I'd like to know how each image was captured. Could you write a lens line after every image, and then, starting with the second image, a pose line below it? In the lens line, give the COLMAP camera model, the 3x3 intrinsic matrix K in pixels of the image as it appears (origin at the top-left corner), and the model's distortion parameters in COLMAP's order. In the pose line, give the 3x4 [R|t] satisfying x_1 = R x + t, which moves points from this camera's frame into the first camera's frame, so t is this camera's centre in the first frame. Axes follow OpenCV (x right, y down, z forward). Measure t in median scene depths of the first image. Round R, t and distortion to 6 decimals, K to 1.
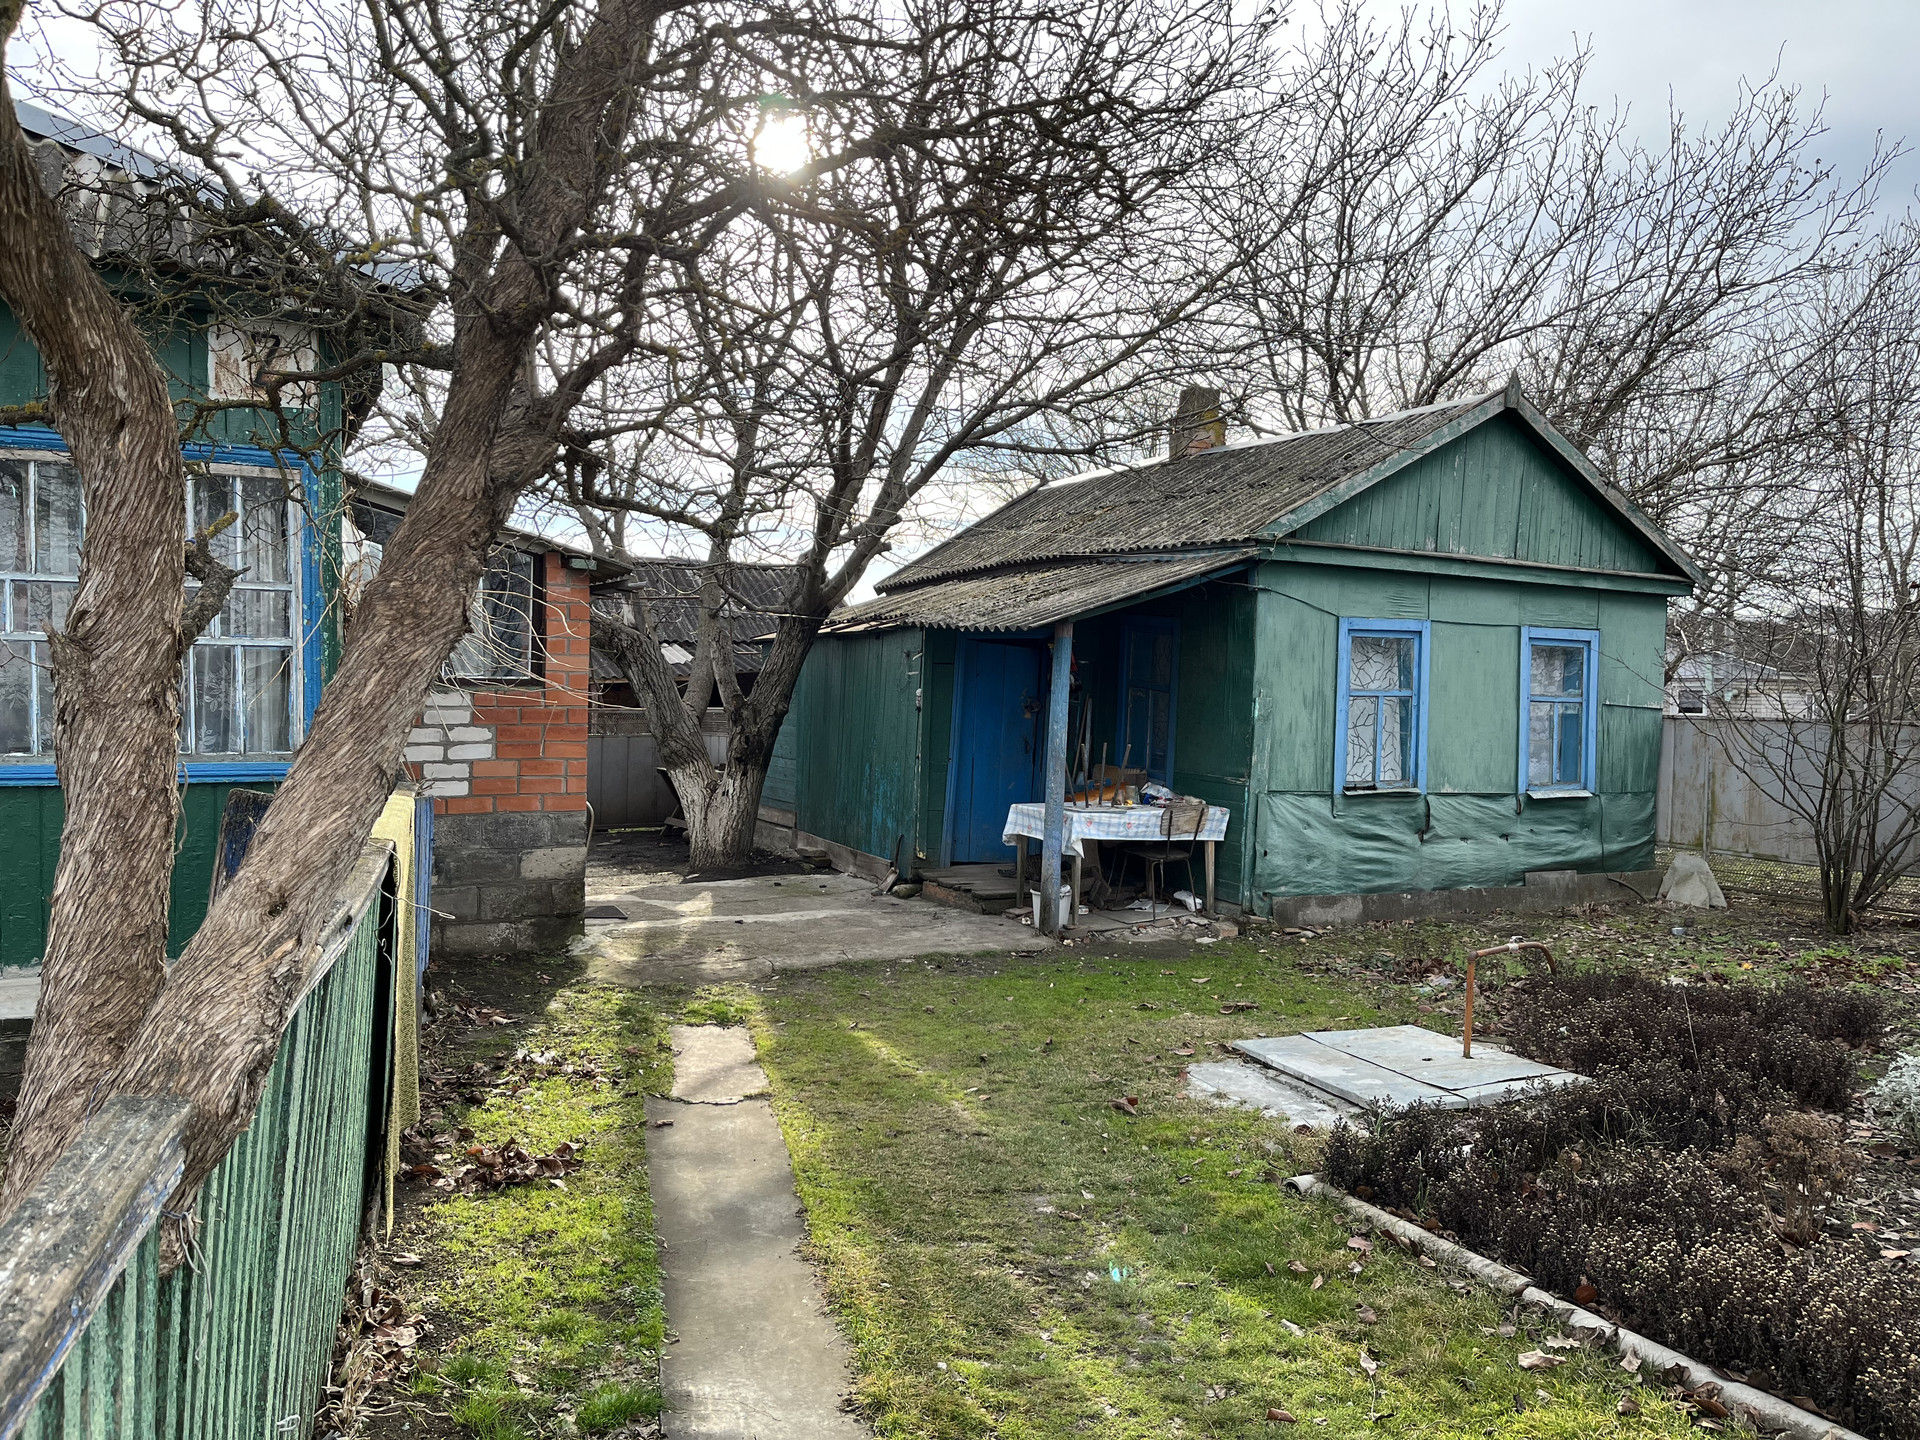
lens RADIAL K [[1440.6, 0, 960.0], [0, 1440.6, 720.0], [0, 0, 1]] dist [0.008416, -0.002417]
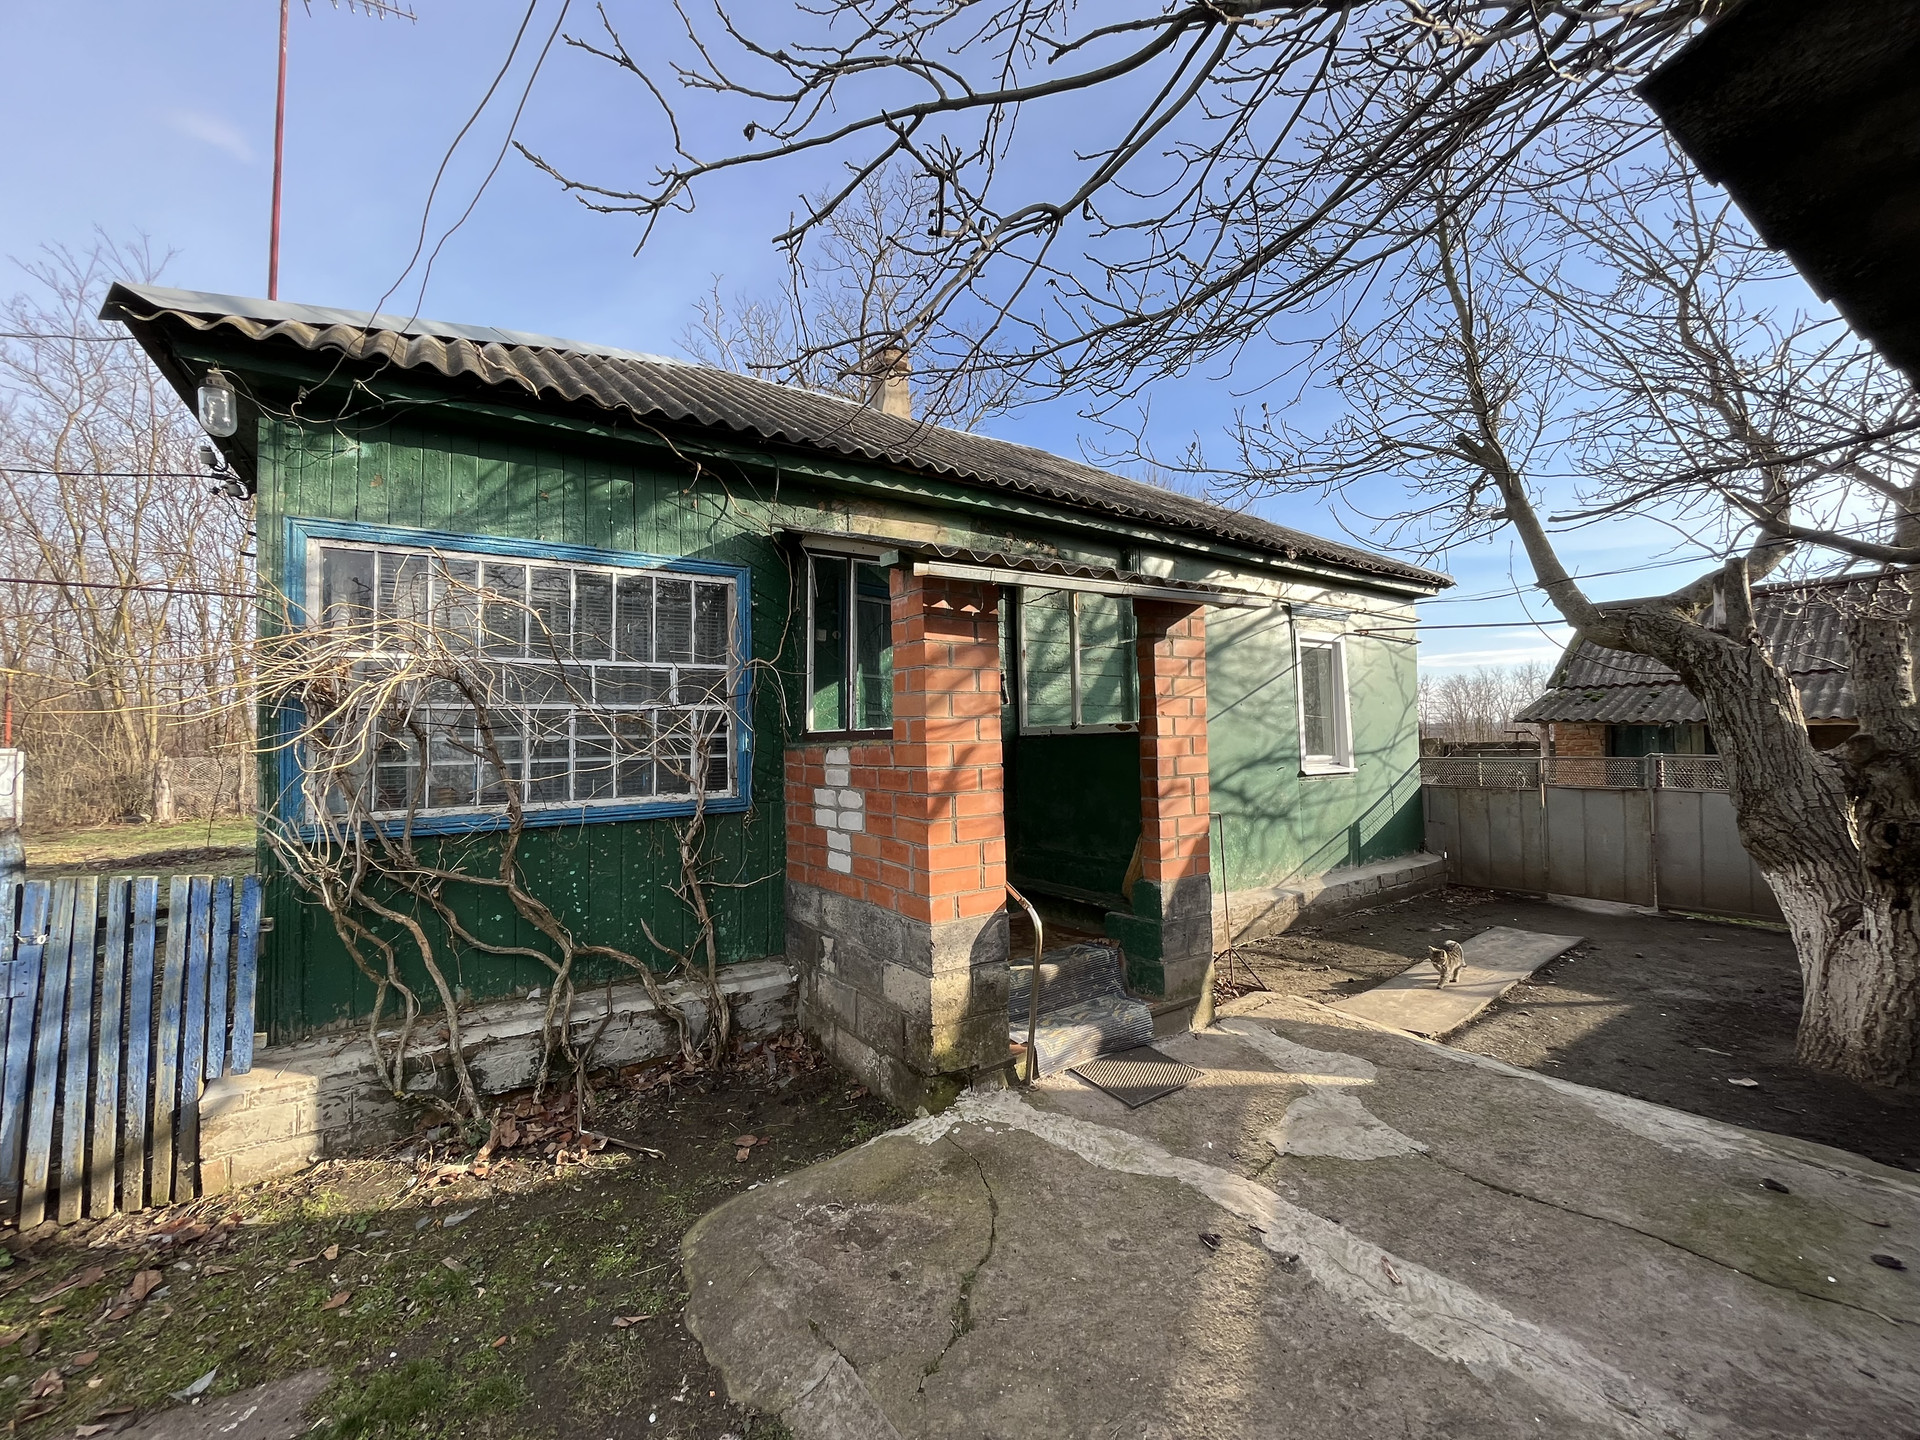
lens RADIAL K [[756.2, 0, 960.0], [0, 756.2, 720.0], [0, 0, 1]] dist [-0.011652, -0.000056]
pose [[0.134031, -0.033974, -0.990395, 0.085789], [-0.011865, 0.999285, -0.035885, -0.018676], [0.990906, 0.016561, 0.133533, 0.920141]]
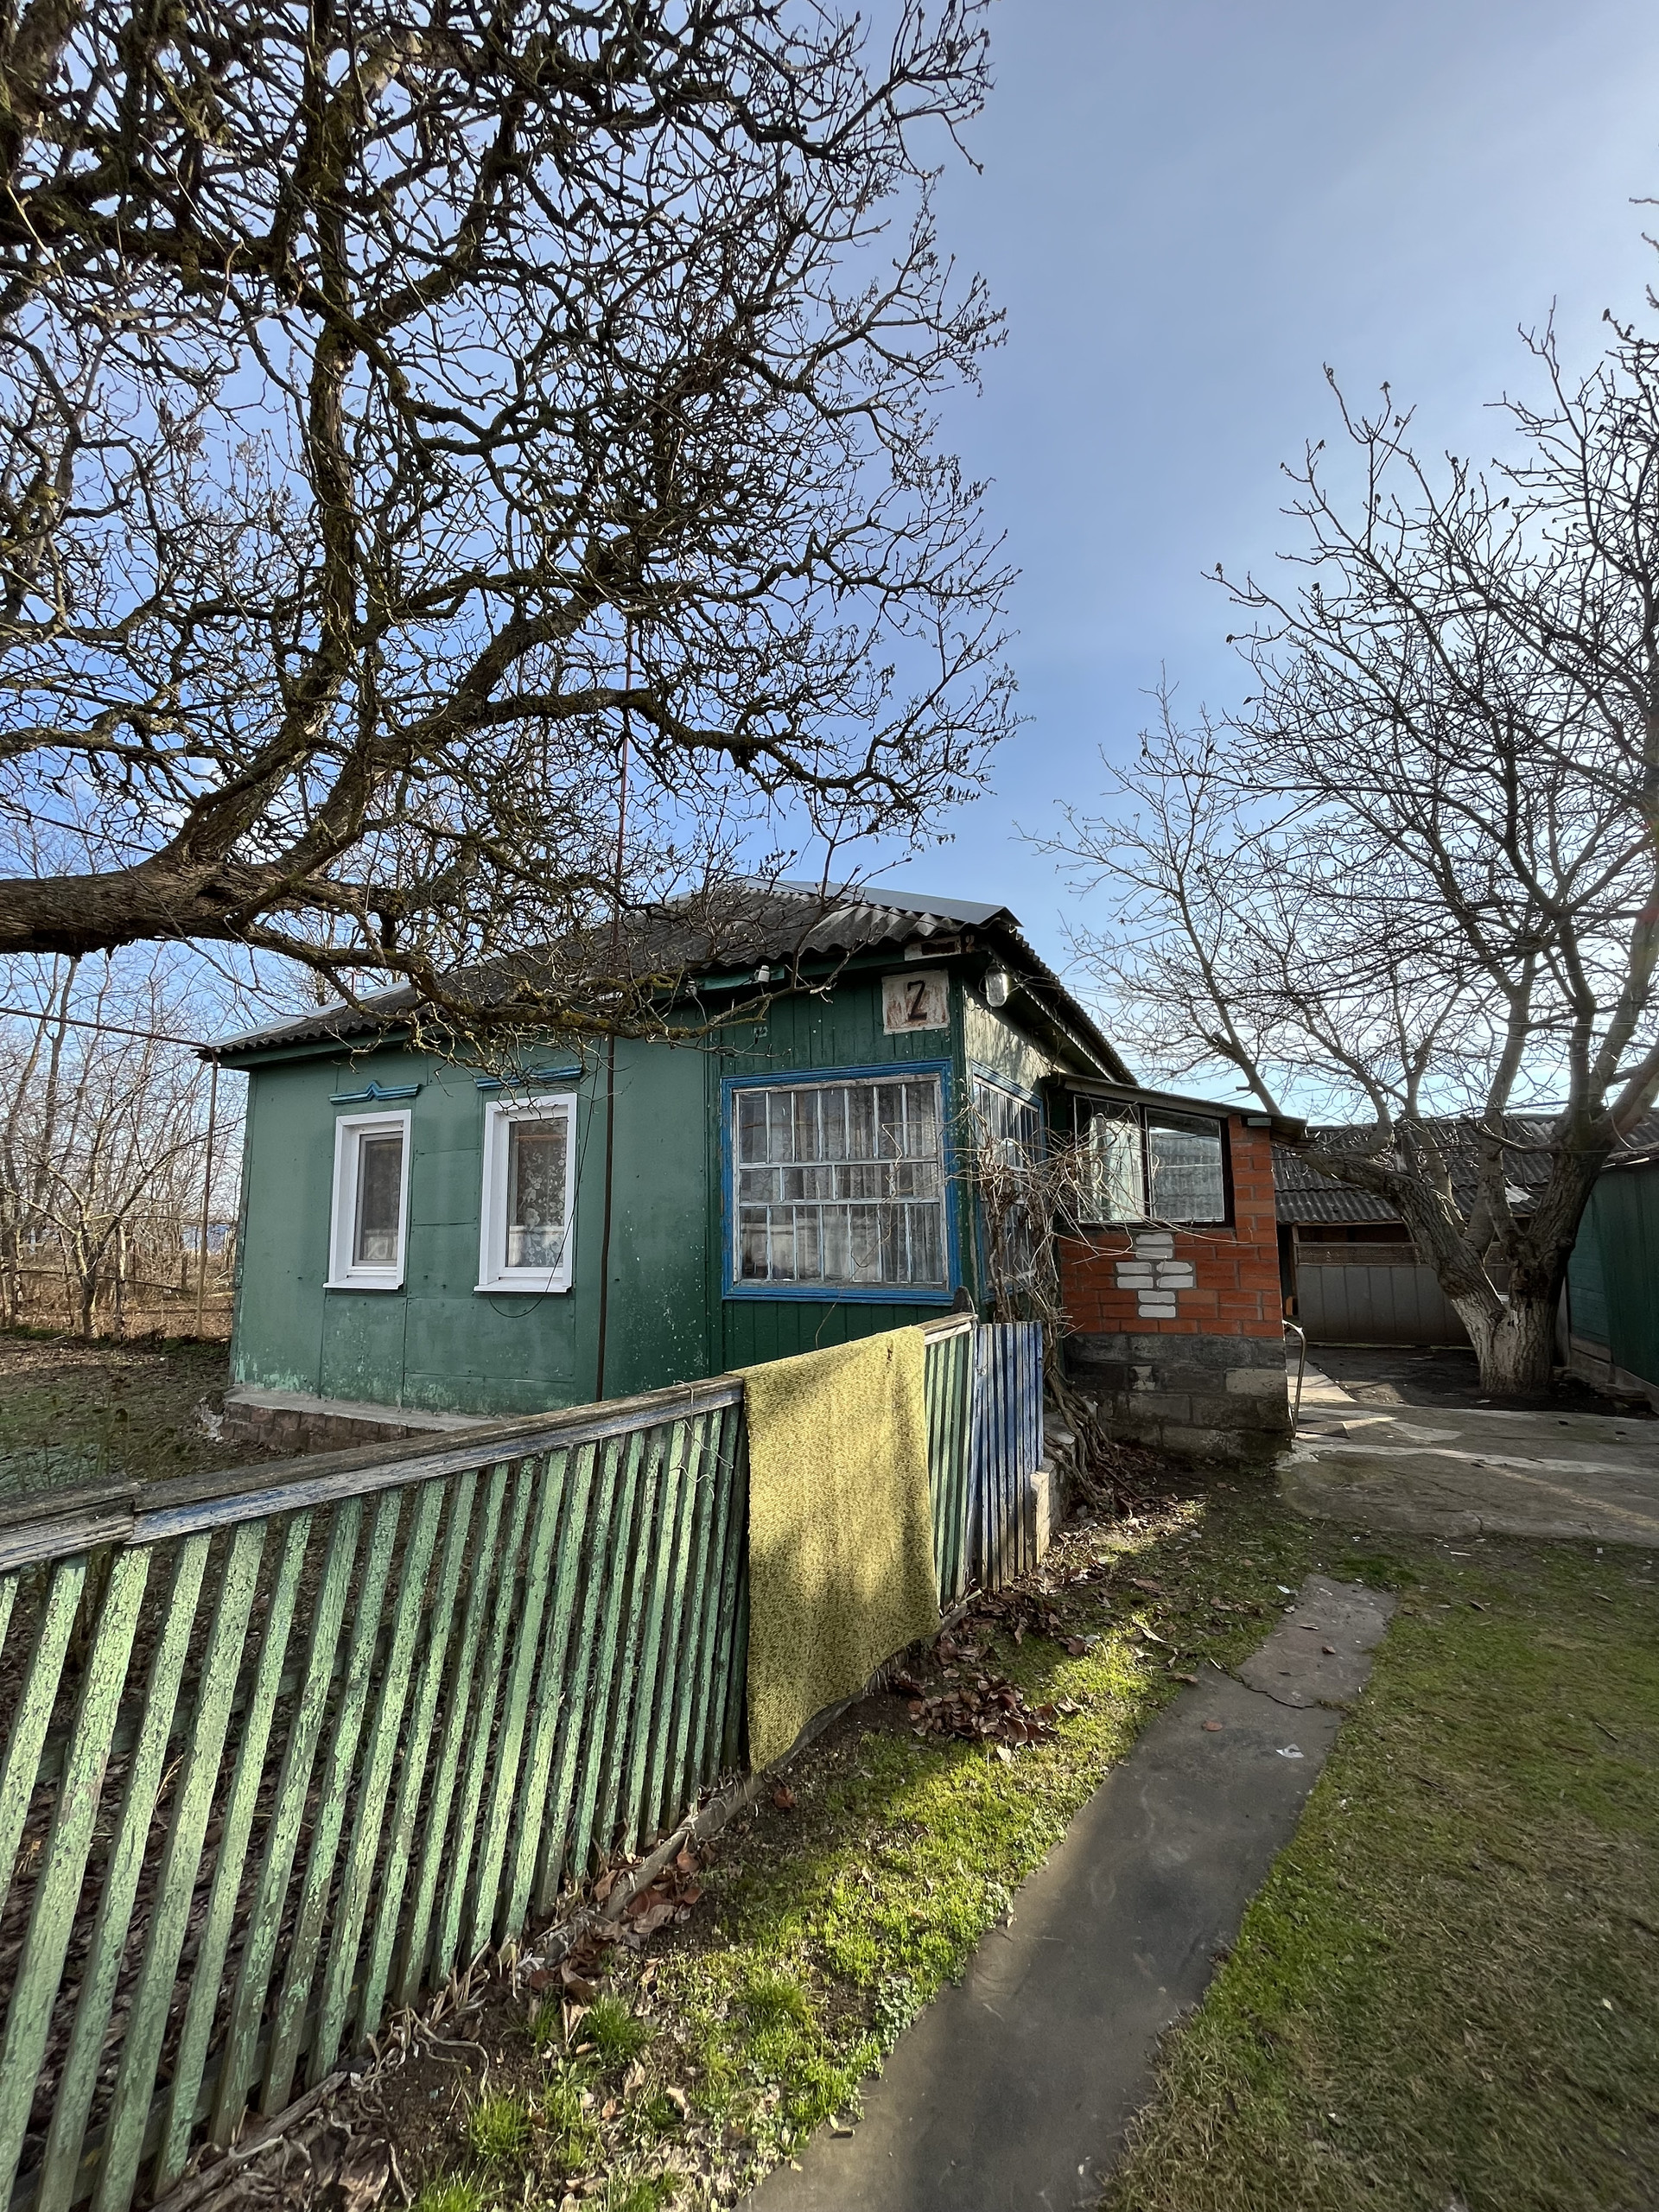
lens RADIAL K [[895.3, 0, 785.1], [0, 895.3, 1111.3], [0, 0, 1]] dist [0.000775, 0.000050]
pose [[0.602991, -0.126737, -0.787617, 0.076566], [0.004146, 0.987784, -0.155772, -0.003970], [0.797737, 0.090664, 0.596150, 0.238917]]
